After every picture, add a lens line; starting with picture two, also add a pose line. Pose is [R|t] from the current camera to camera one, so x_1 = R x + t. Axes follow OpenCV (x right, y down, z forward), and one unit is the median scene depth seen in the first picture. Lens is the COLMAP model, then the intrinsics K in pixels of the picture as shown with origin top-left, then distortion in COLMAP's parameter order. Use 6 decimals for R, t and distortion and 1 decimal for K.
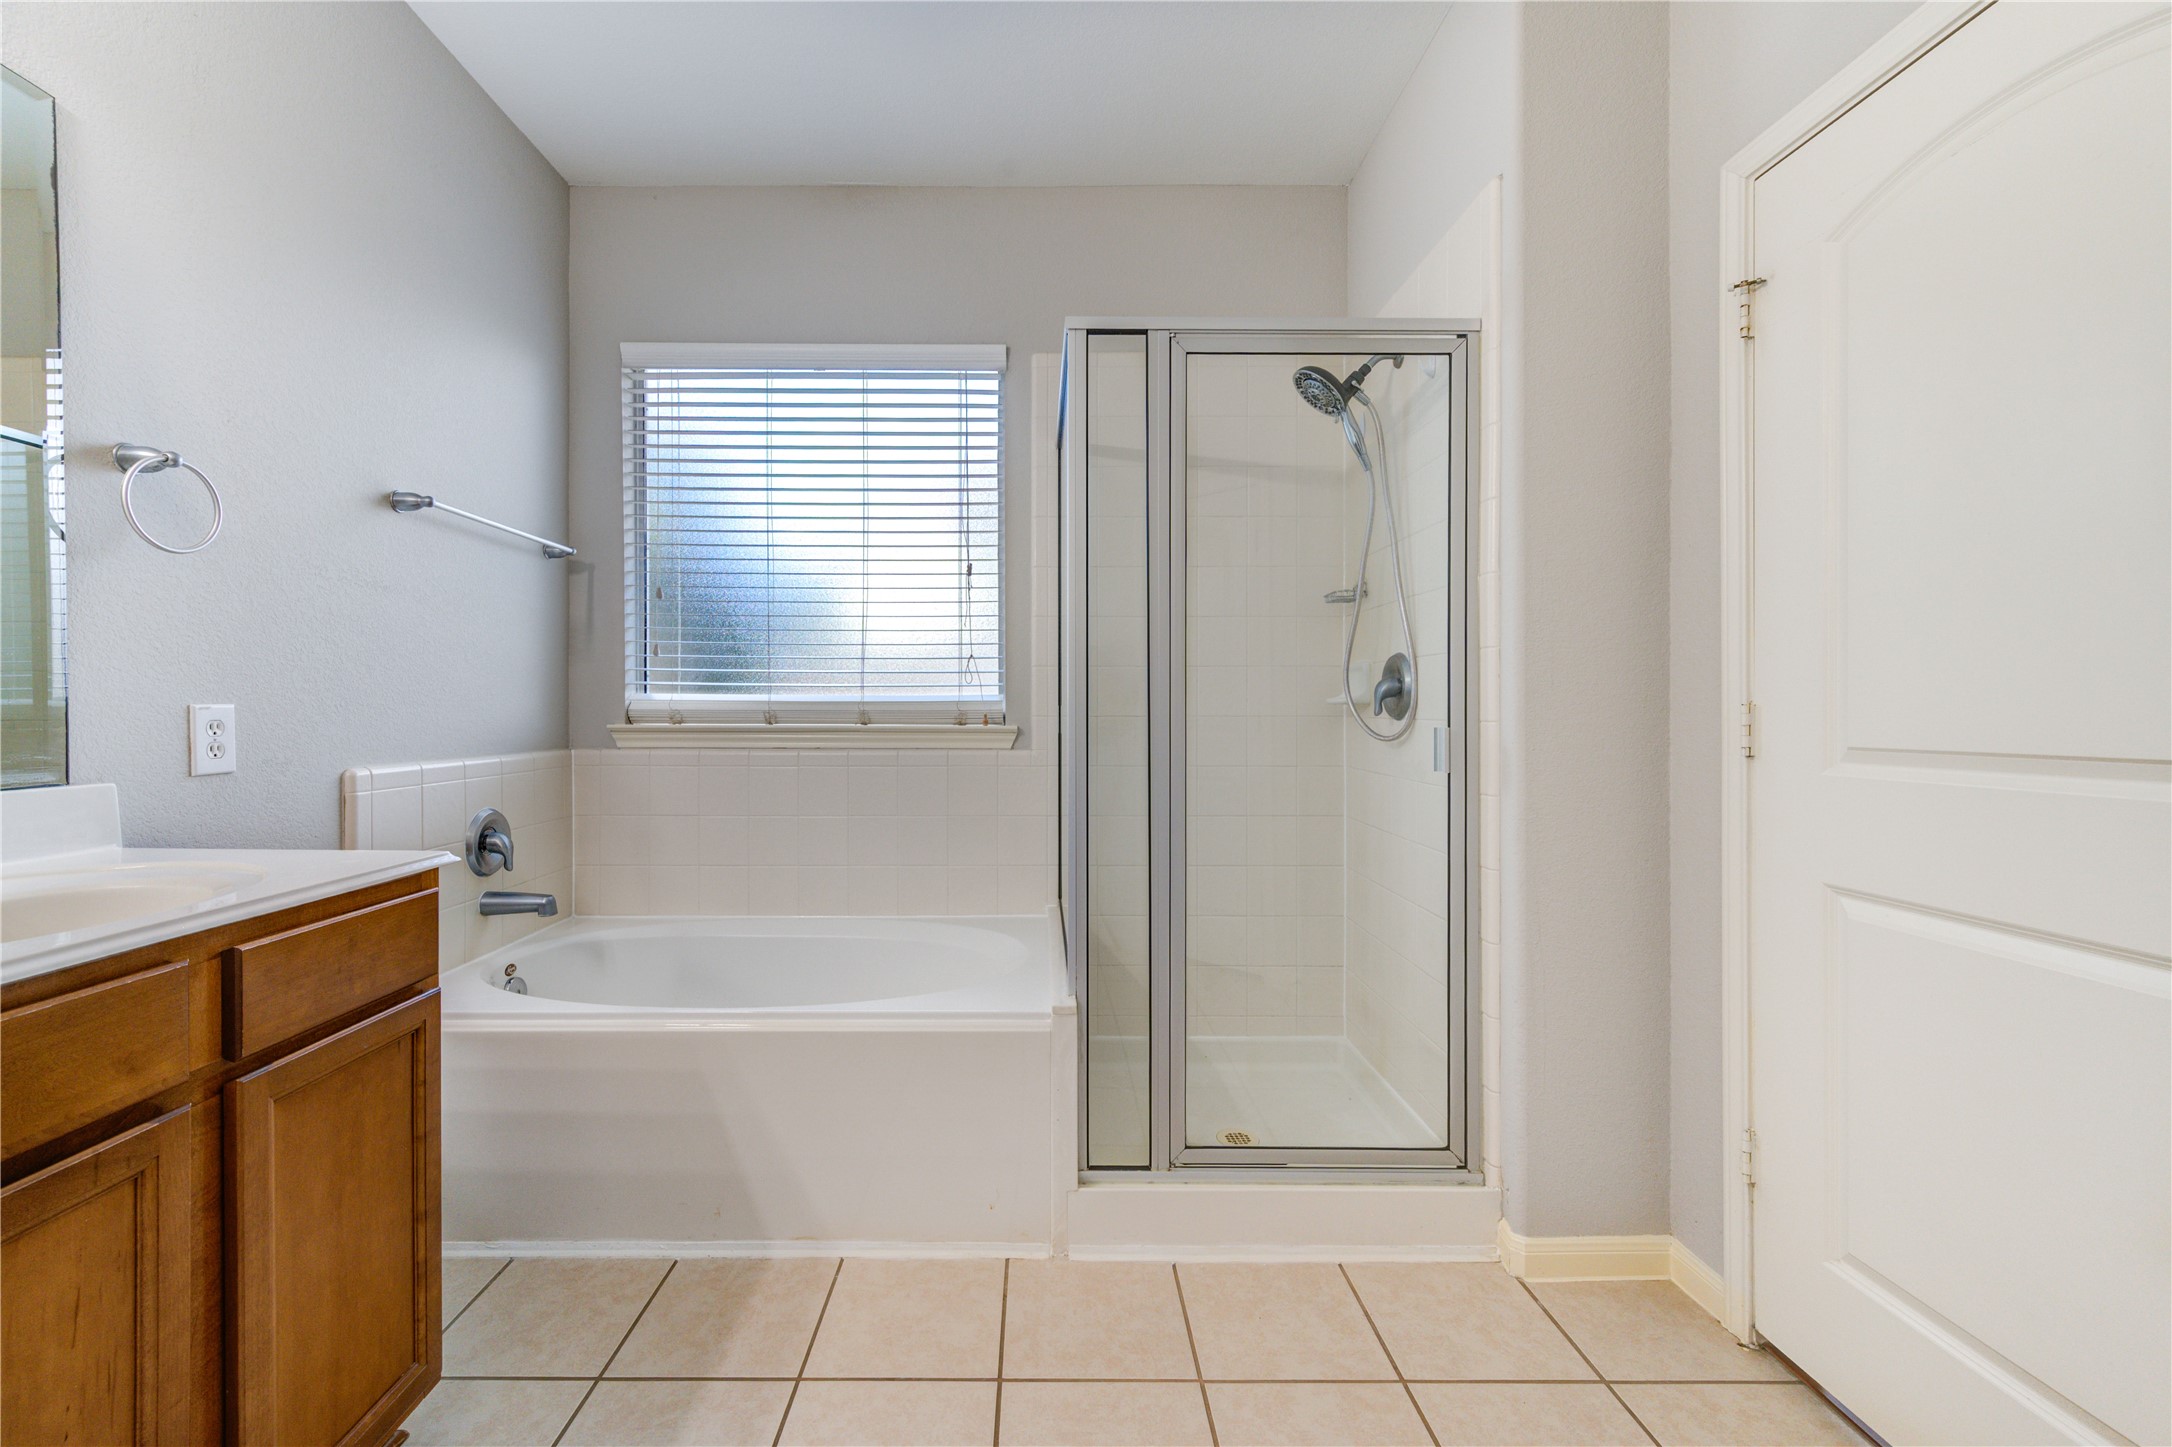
lens RADIAL K [[872.1, 0, 1039.7], [0, 872.1, 715.5], [0, 0, 1]] dist [0.001905, -0.000323]
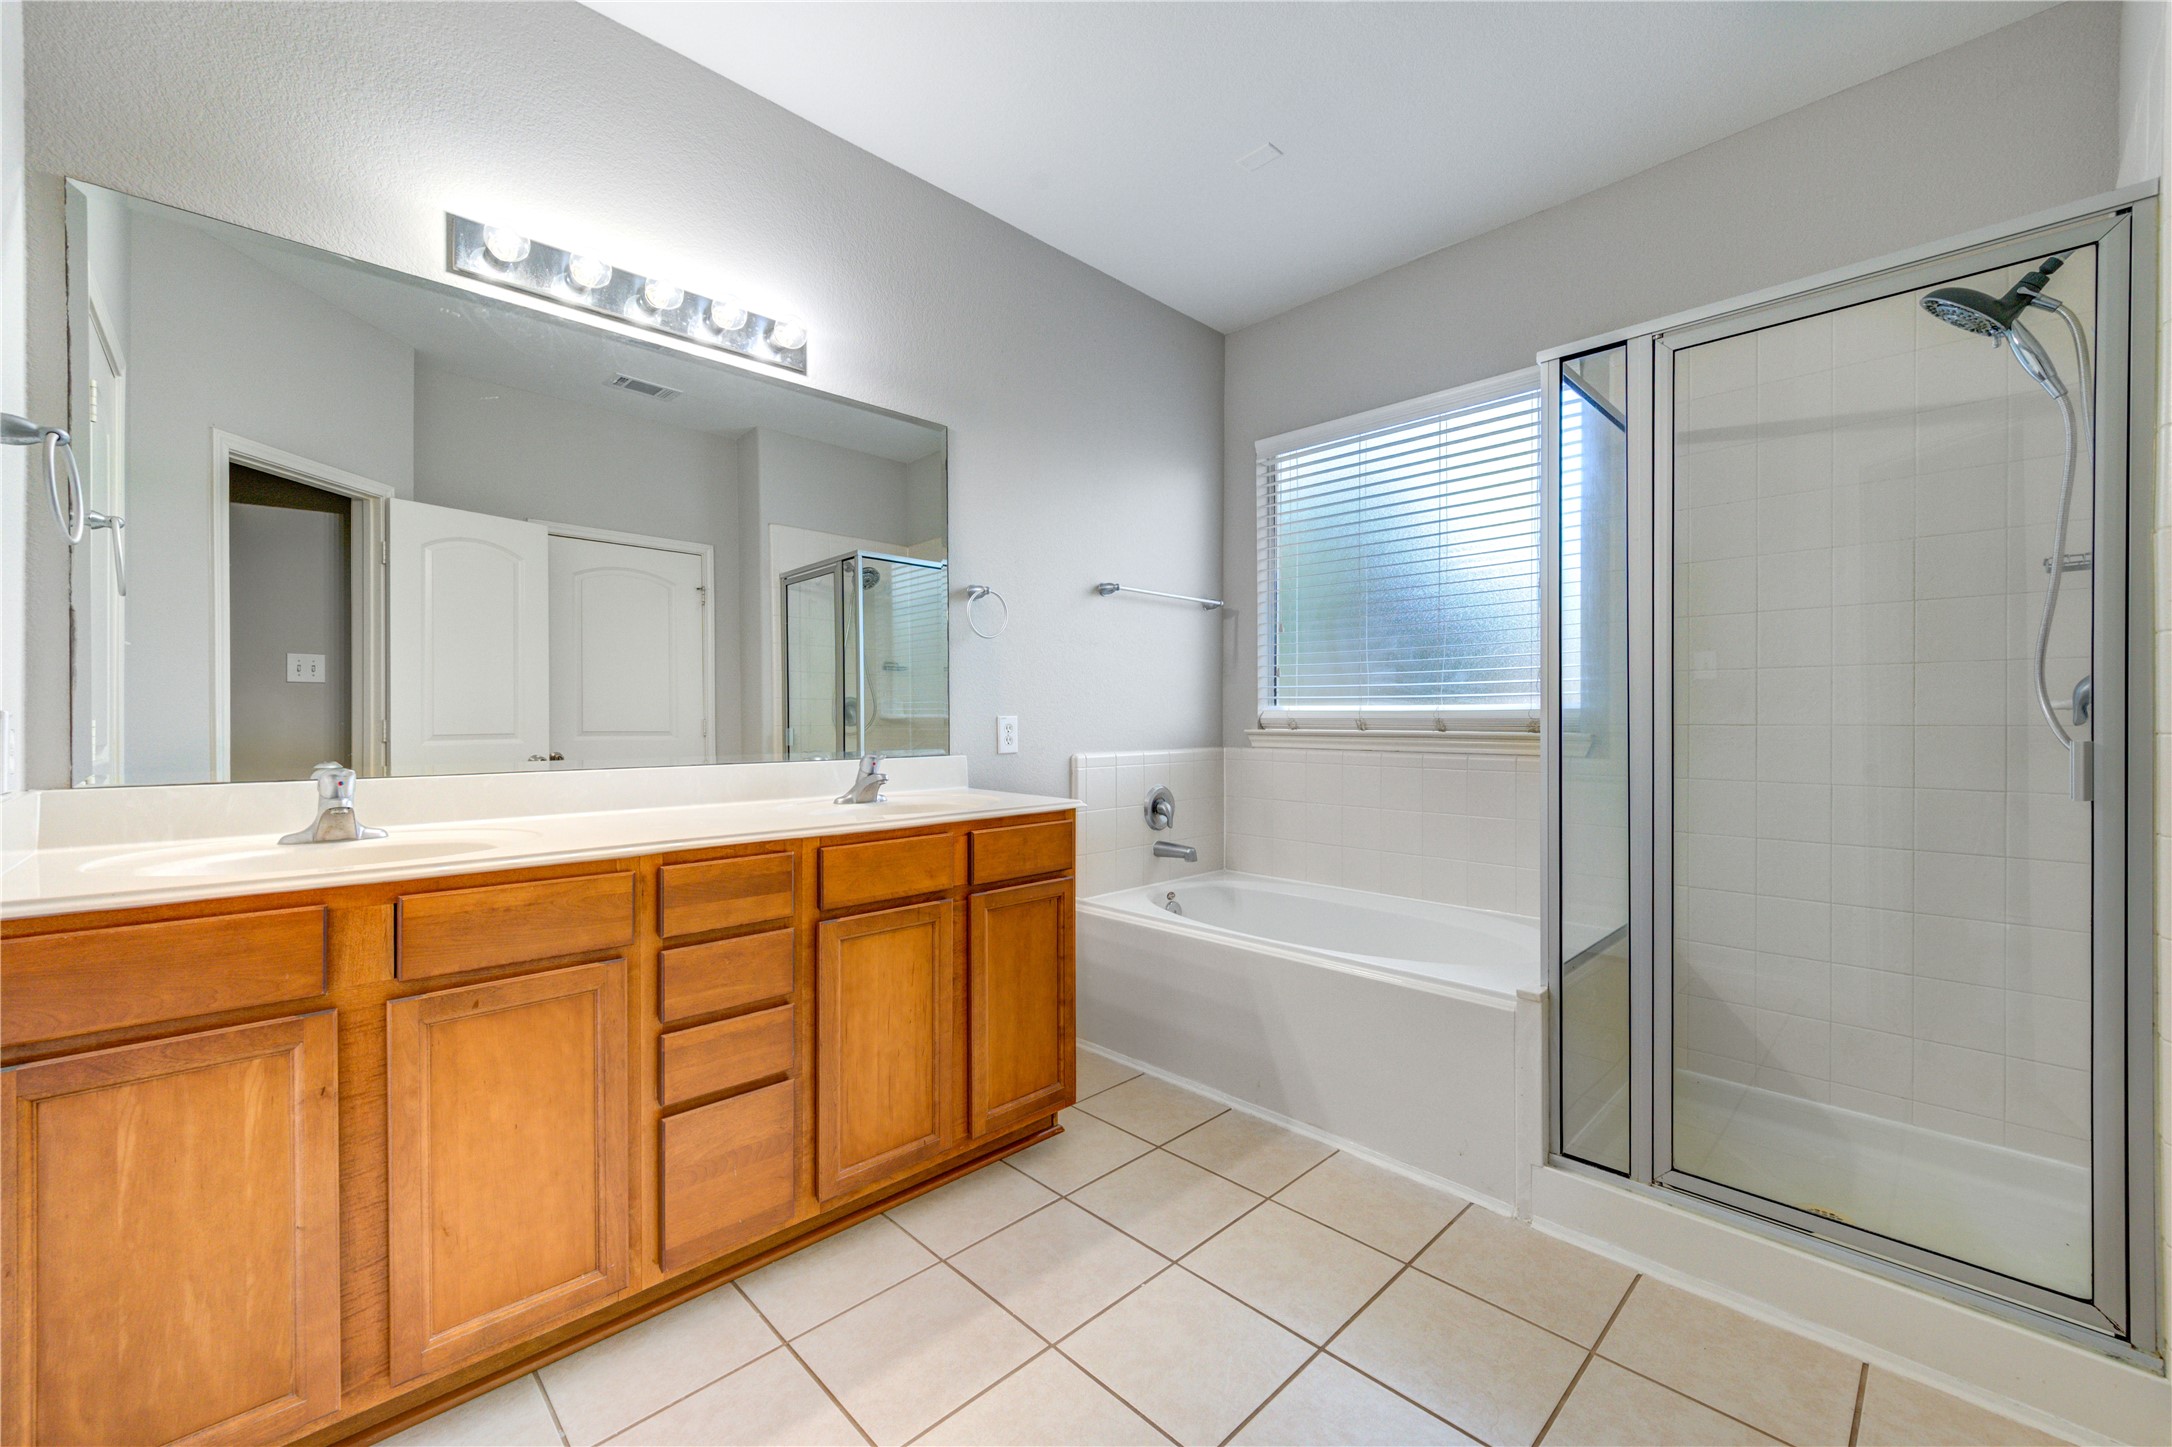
lens RADIAL K [[863.2, 0, 1098.1], [0, 863.2, 722.1], [0, 0, 1]] dist [0.000458, -0.000507]
pose [[0.705107, 0.001939, -0.709098, 0.398198], [-0.003124, 0.999995, -0.000373, 0.000297], [0.709094, 0.002478, 0.705110, -0.131258]]
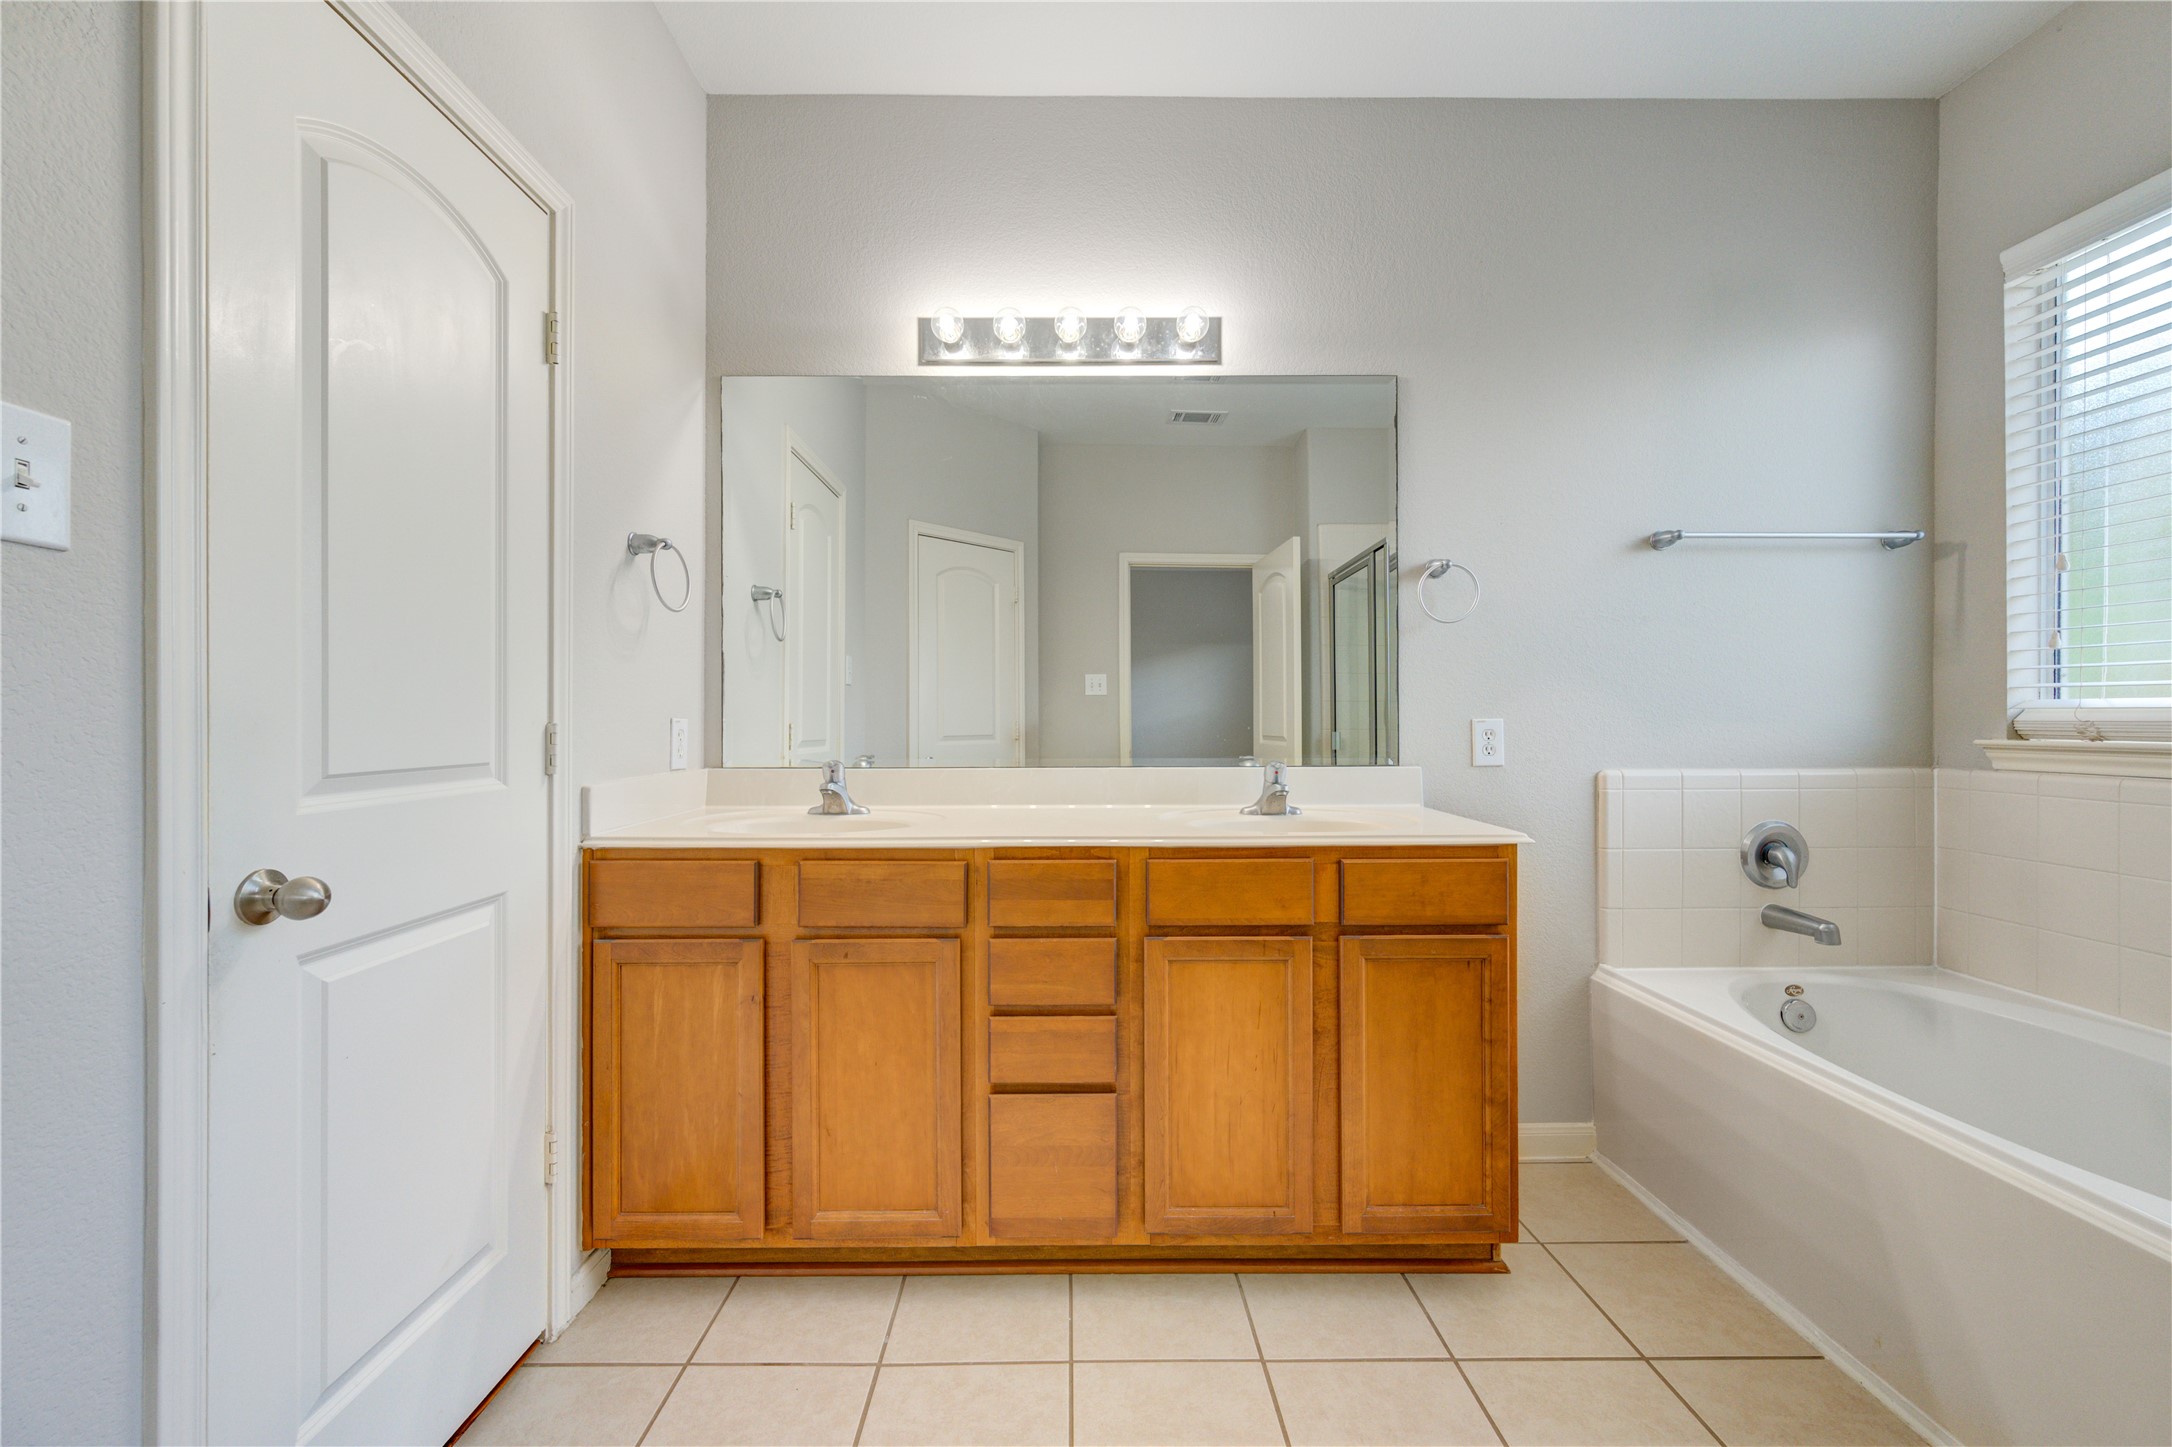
lens RADIAL K [[865.6, 0, 1086.0], [0, 865.6, 723.5], [0, 0, 1]] dist [0.000649, -0.000175]
pose [[0.007439, 0.000519, -0.999972, 0.412661], [-0.003752, 0.999993, 0.000491, -0.002436], [0.999965, 0.003748, 0.007441, 0.245373]]
